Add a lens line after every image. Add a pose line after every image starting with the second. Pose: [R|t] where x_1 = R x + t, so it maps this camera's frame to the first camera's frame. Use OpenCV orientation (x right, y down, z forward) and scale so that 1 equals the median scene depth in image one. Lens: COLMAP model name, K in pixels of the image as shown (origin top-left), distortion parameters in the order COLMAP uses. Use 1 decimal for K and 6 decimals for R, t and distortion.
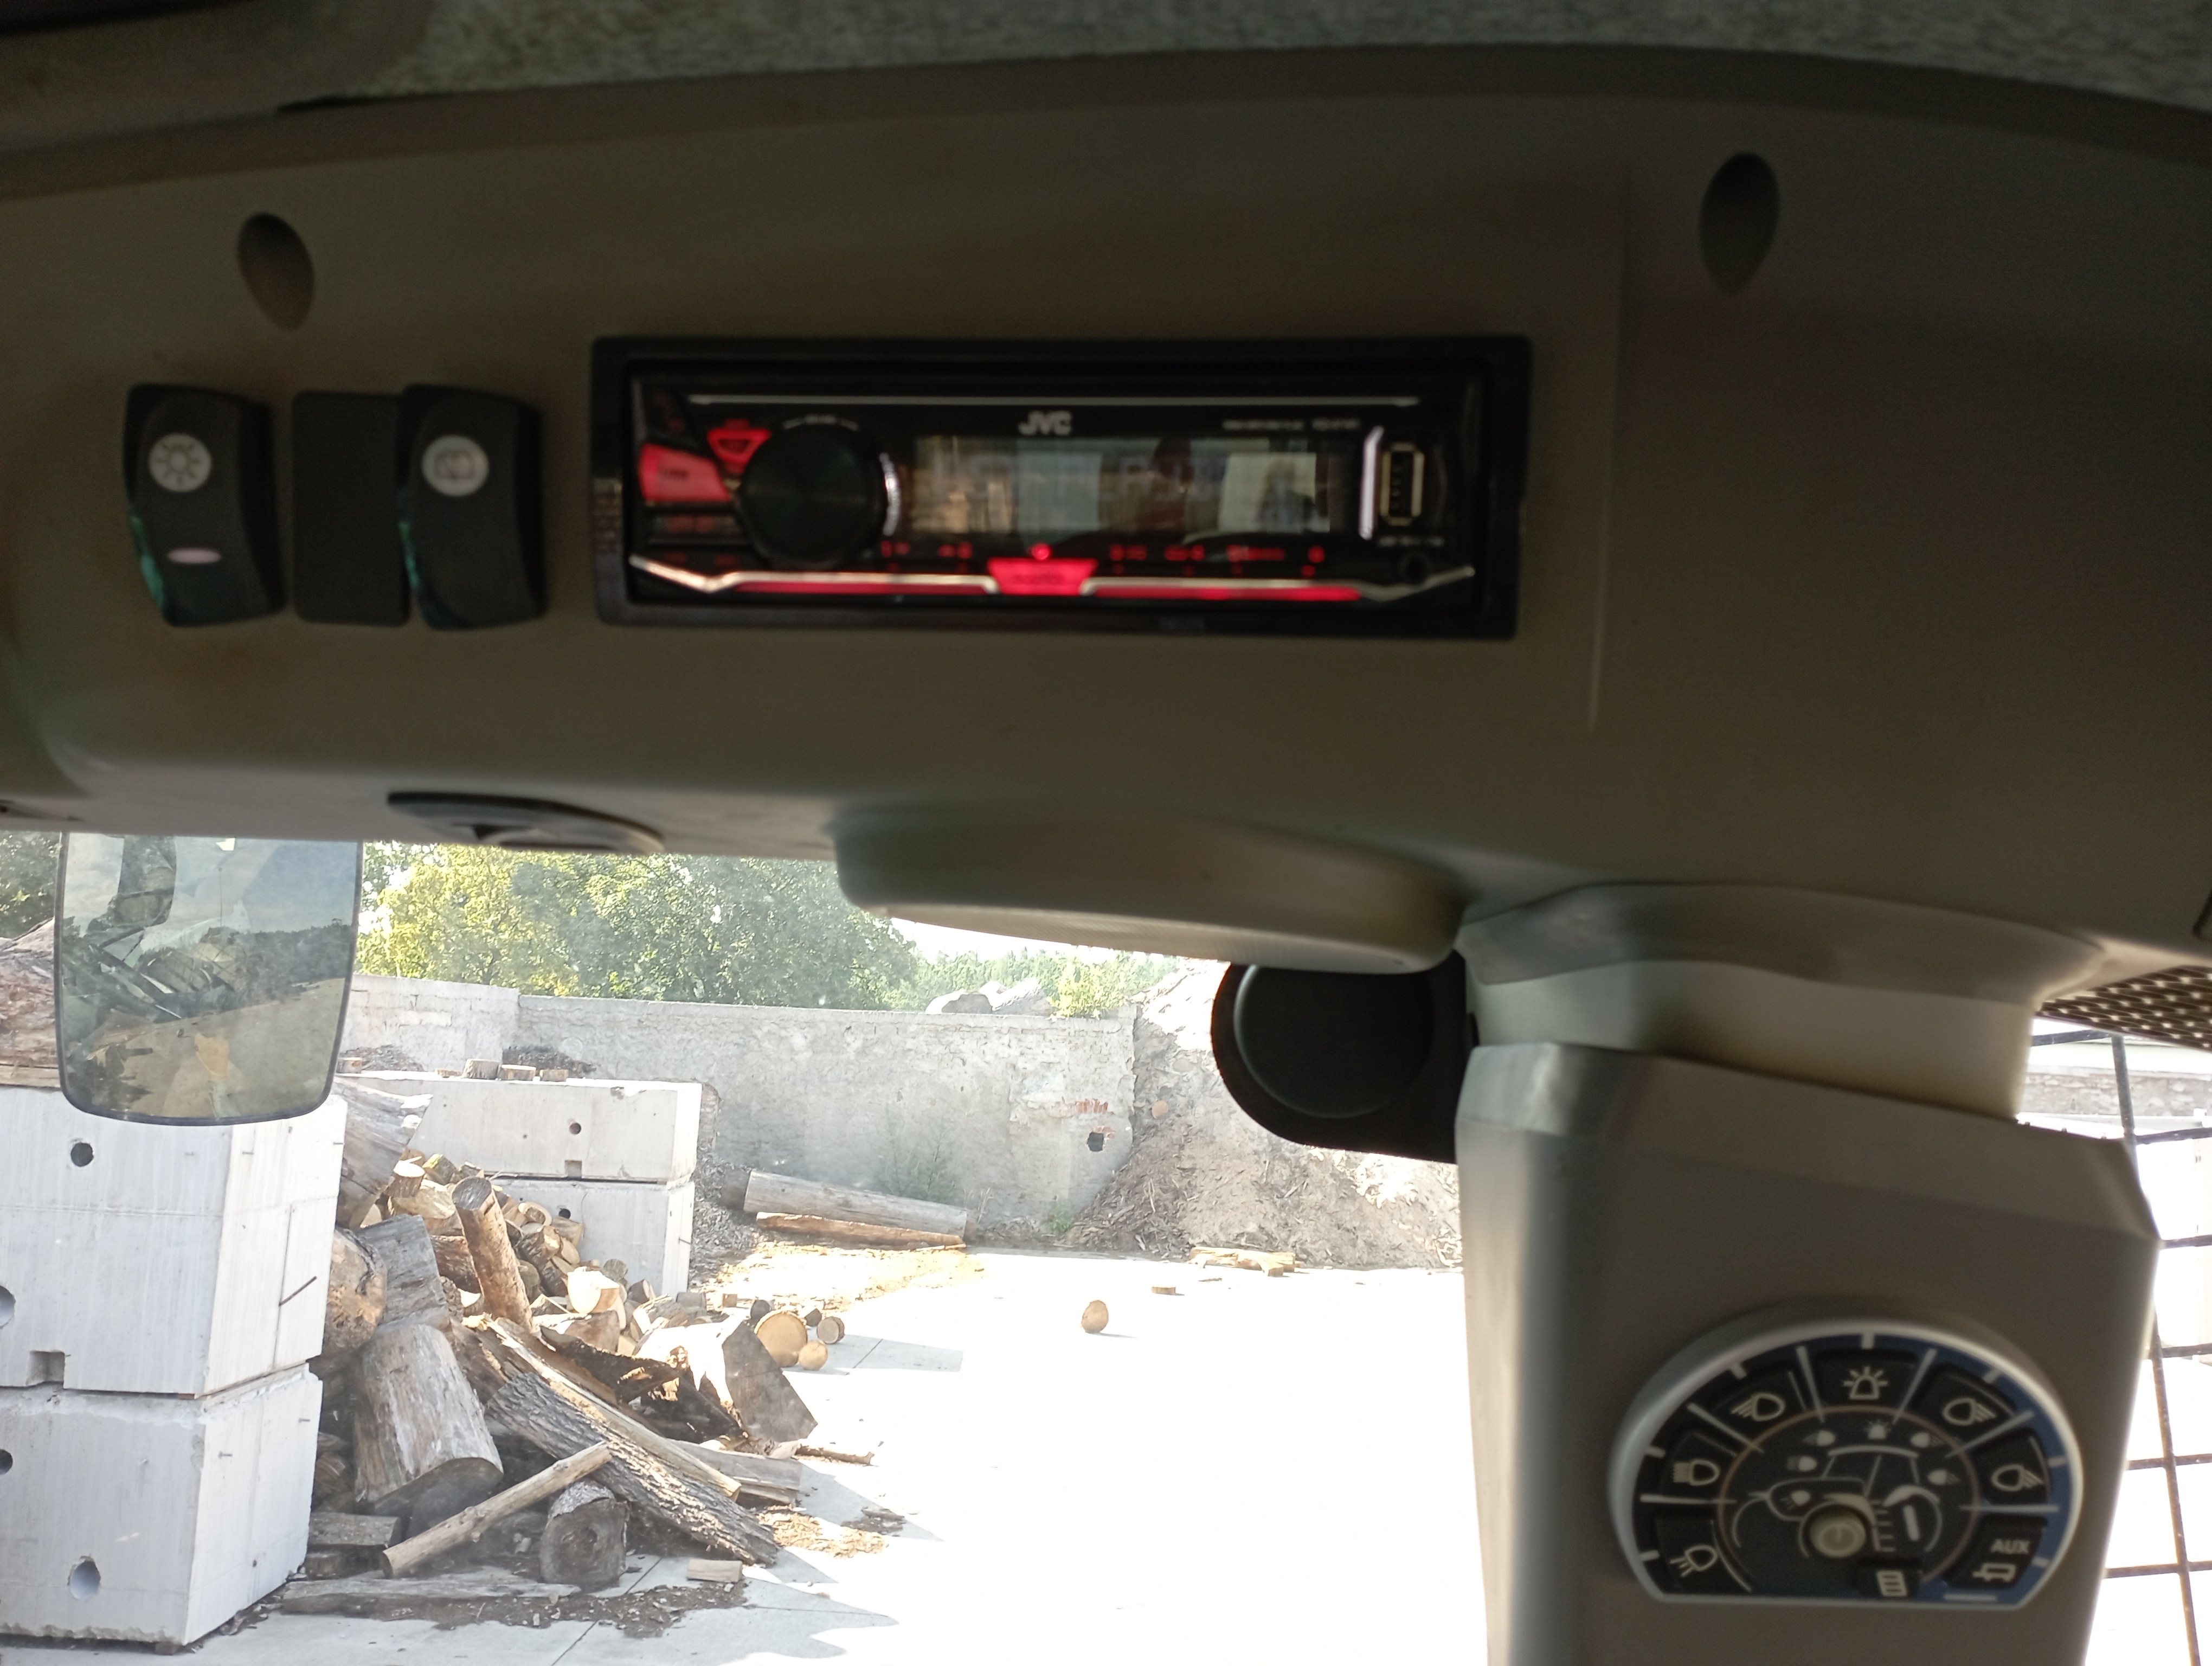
lens RADIAL K [[1805.4, 0, 1110.2], [0, 1805.4, 830.6], [0, 0, 1]] dist [0.034772, -0.014494]
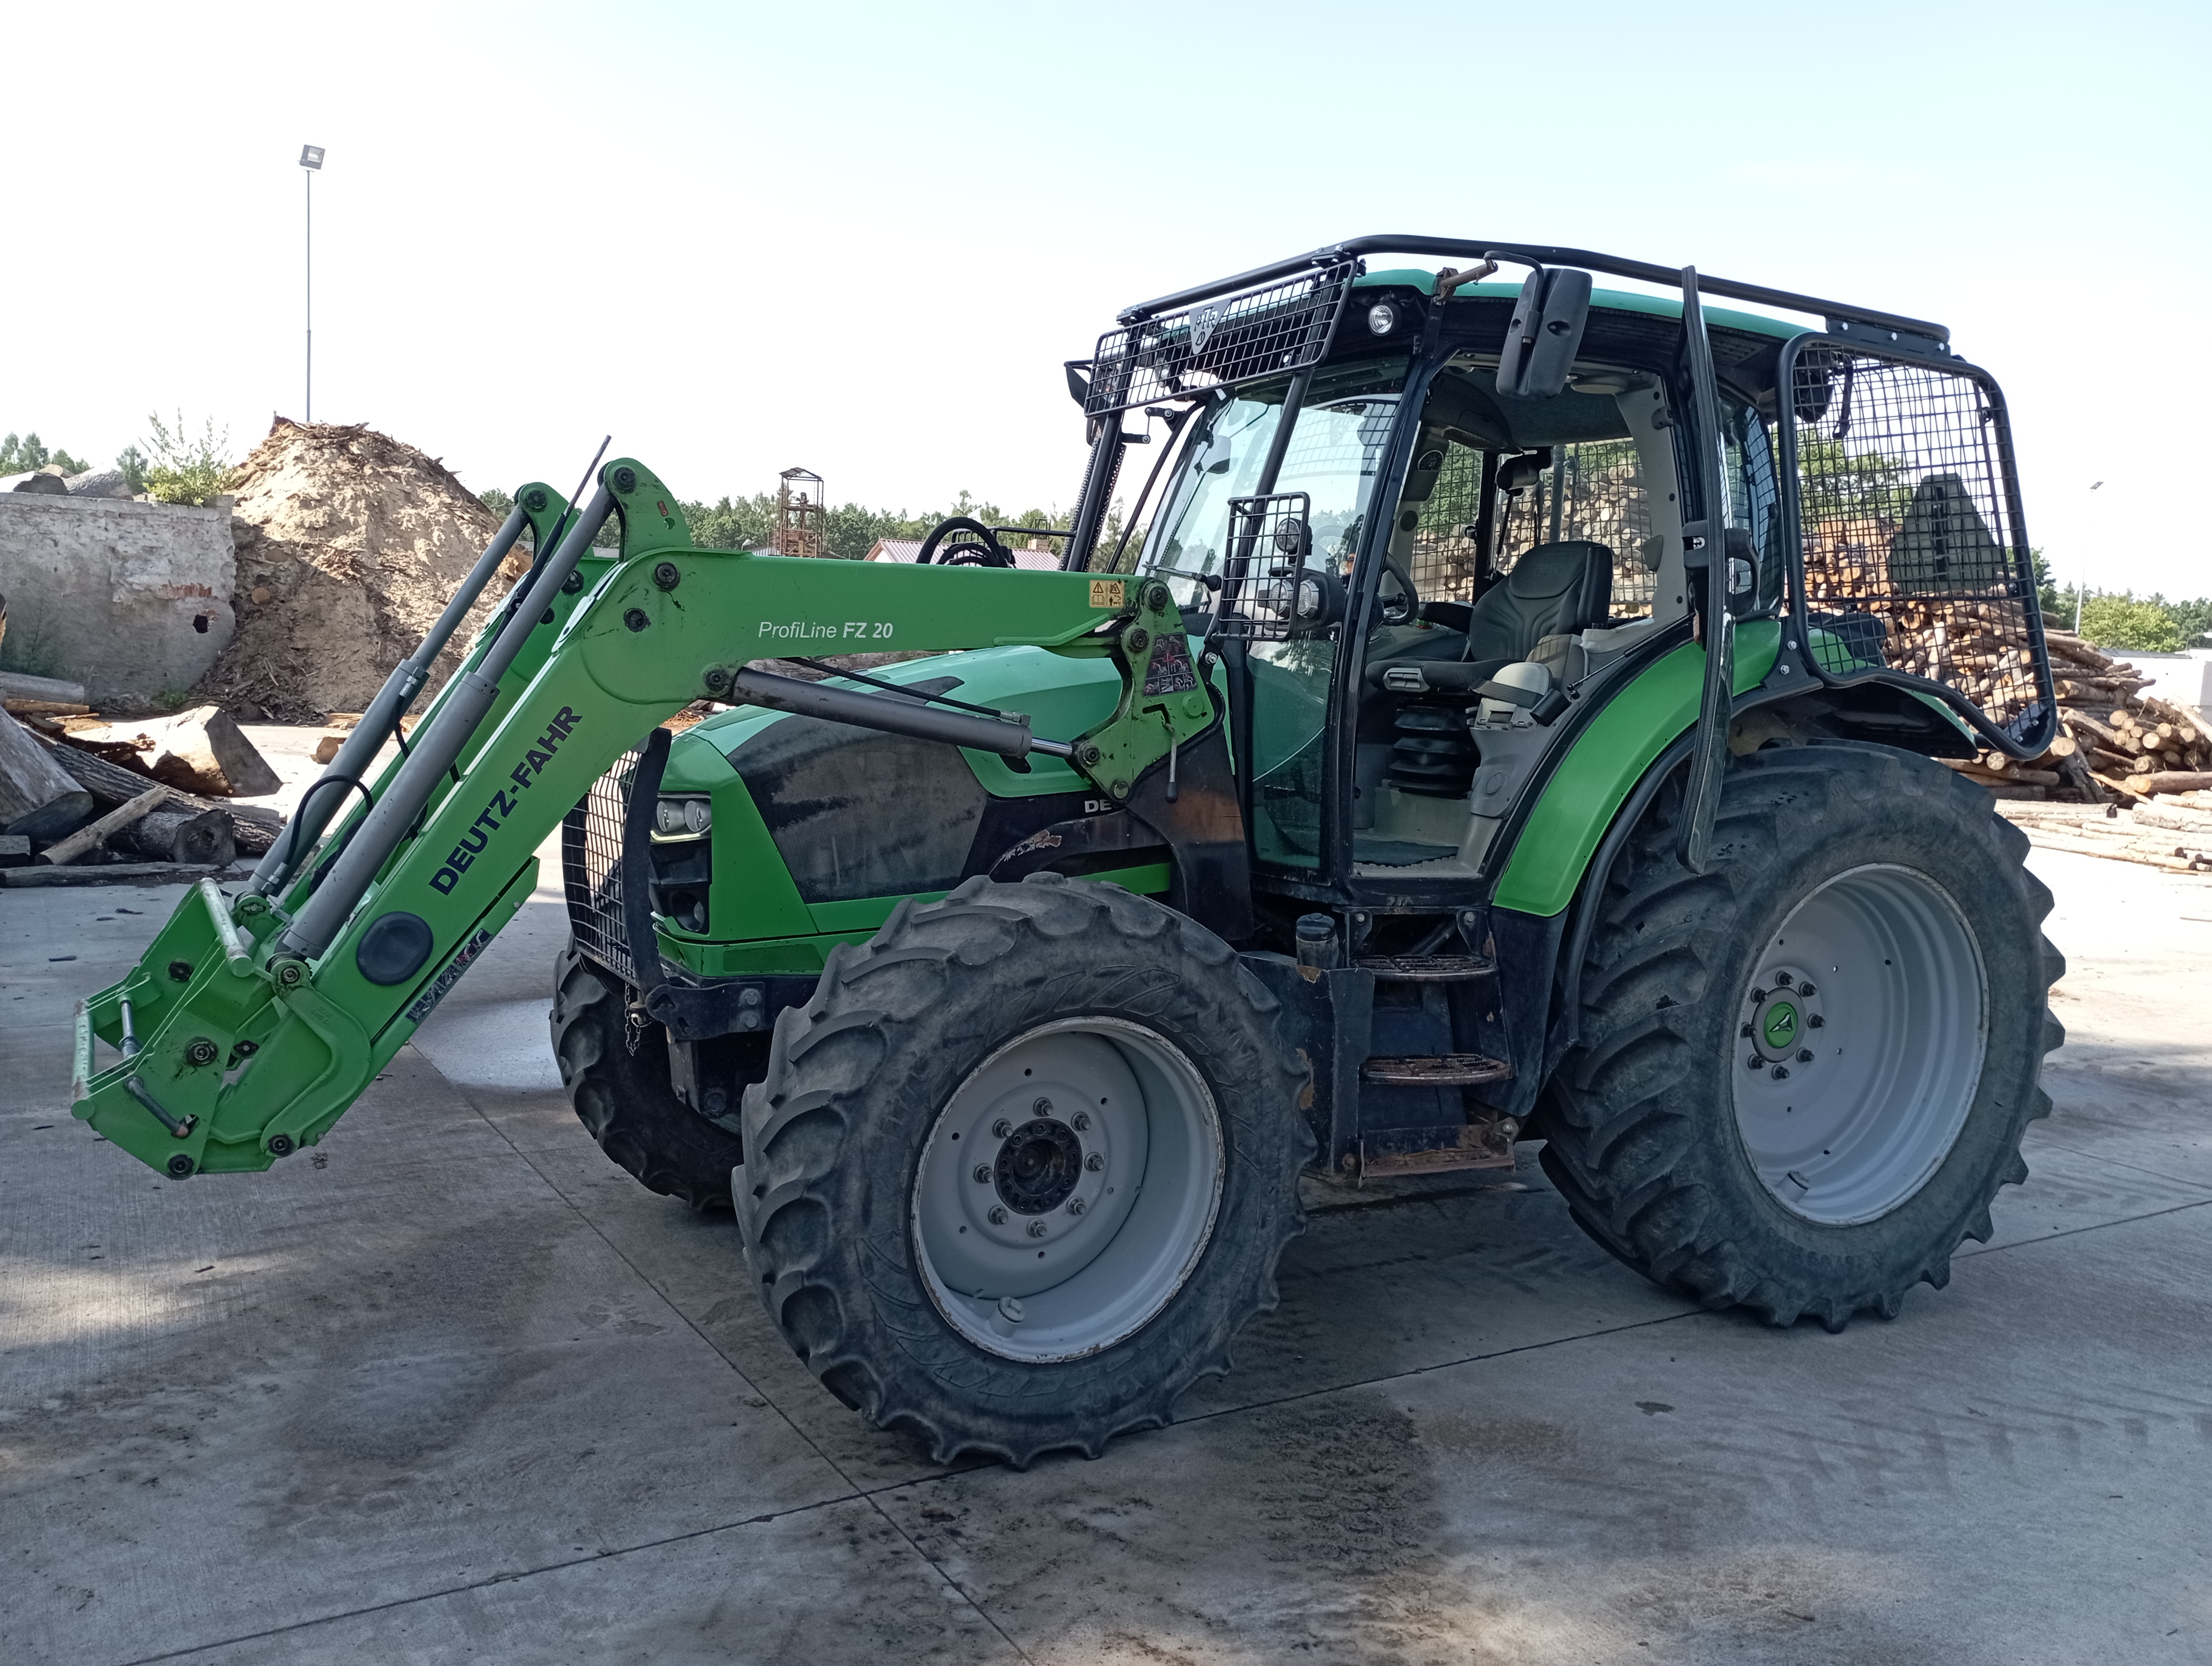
lens RADIAL K [[1805.4, 0, 1114.7], [0, 1805.4, 820.5], [0, 0, 1]] dist [0.034772, -0.014494]
pose [[0.826153, -0.050178, 0.561206, -0.172160], [-0.090474, 0.971288, 0.220031, 0.000782], [-0.556134, -0.232554, 0.797893, -0.178560]]
